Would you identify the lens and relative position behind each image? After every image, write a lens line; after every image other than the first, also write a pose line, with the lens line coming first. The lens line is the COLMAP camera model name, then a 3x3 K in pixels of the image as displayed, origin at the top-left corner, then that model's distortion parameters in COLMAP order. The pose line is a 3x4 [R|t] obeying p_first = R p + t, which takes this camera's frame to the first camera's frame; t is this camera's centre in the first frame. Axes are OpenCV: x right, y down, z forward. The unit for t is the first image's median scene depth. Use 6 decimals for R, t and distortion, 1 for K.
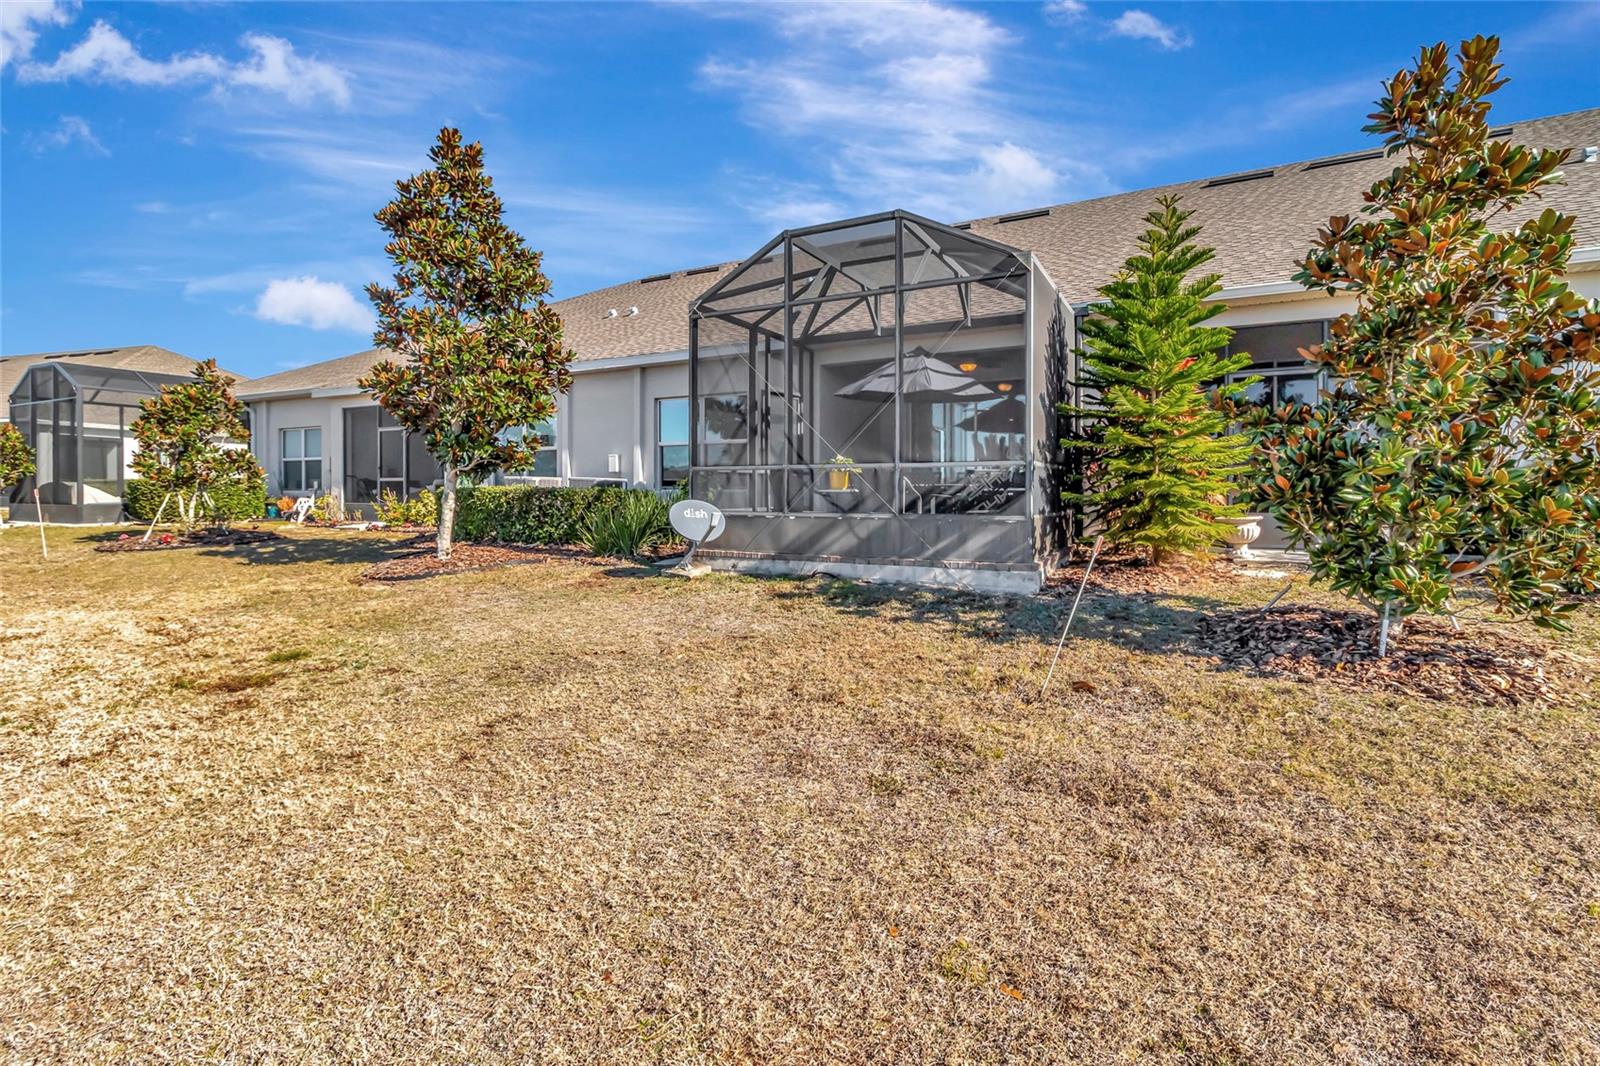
lens RADIAL K [[743.1, 0, 801.4], [0, 743.1, 525.0], [0, 0, 1]] dist [-0.005176, -0.001287]
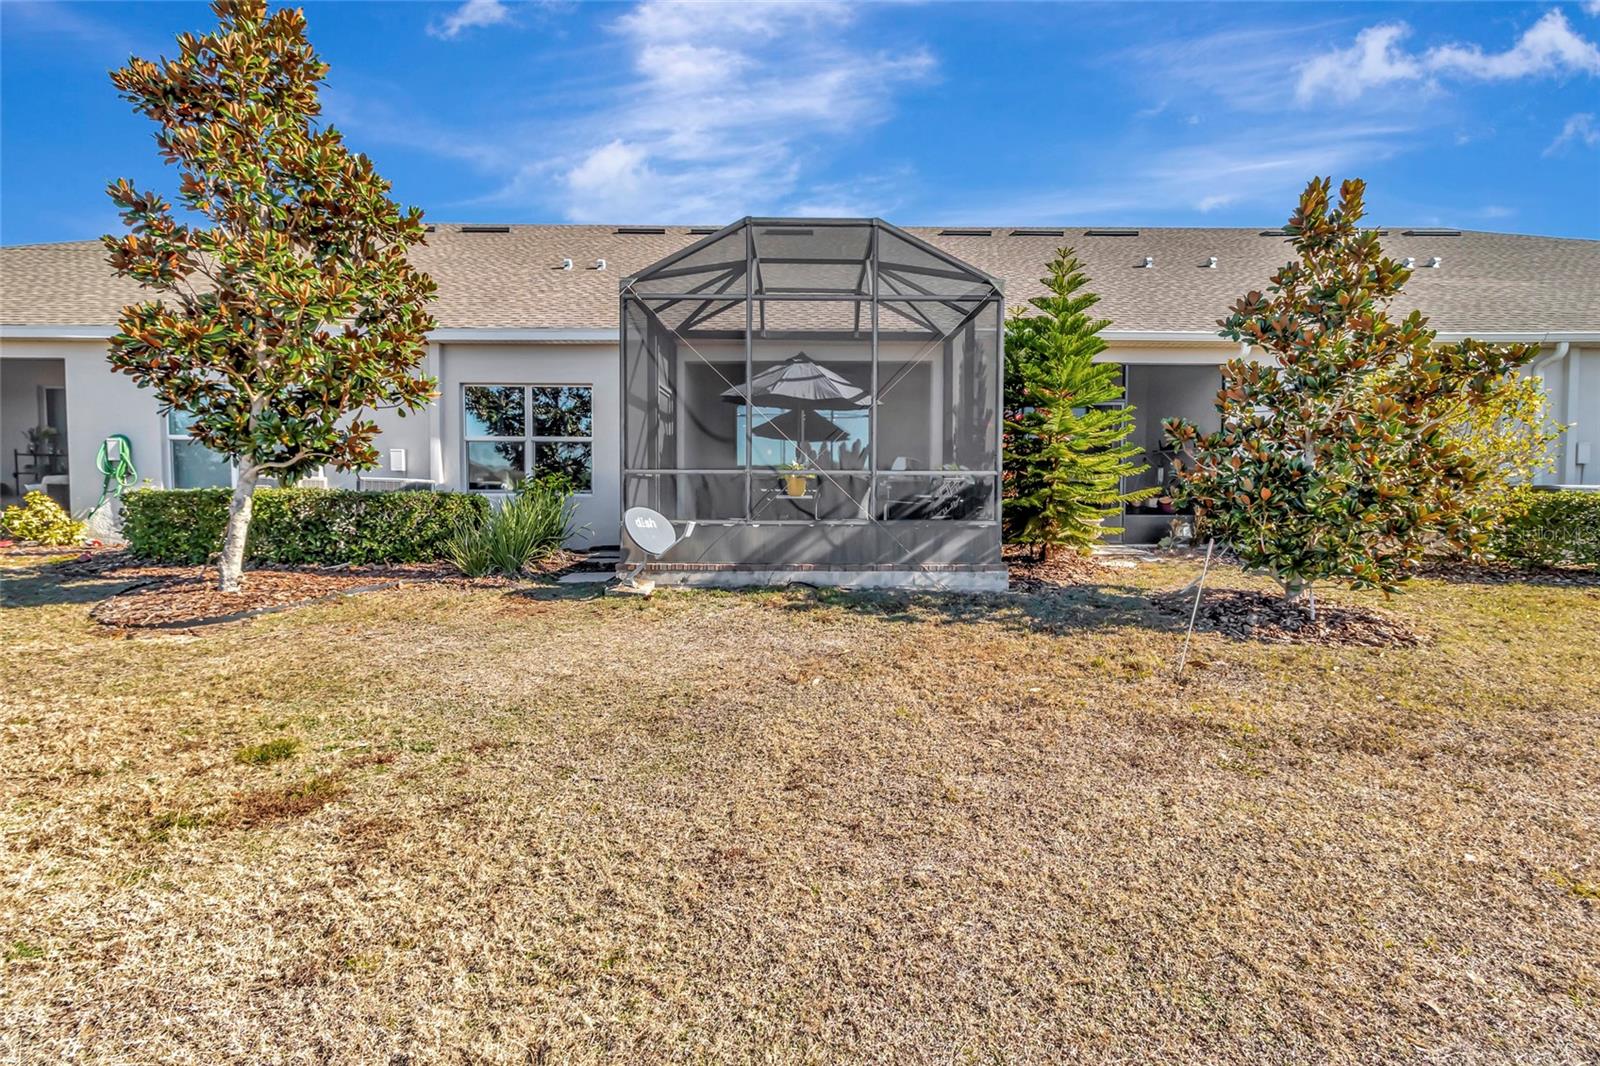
lens RADIAL K [[743.1, 0, 800.8], [0, 743.1, 532.5], [0, 0, 1]] dist [-0.005176, -0.001287]
pose [[0.879155, -0.019625, 0.476131, -0.409392], [0.017174, 0.999807, 0.009499, -0.008896], [-0.476226, -0.000174, 0.879323, 0.145937]]
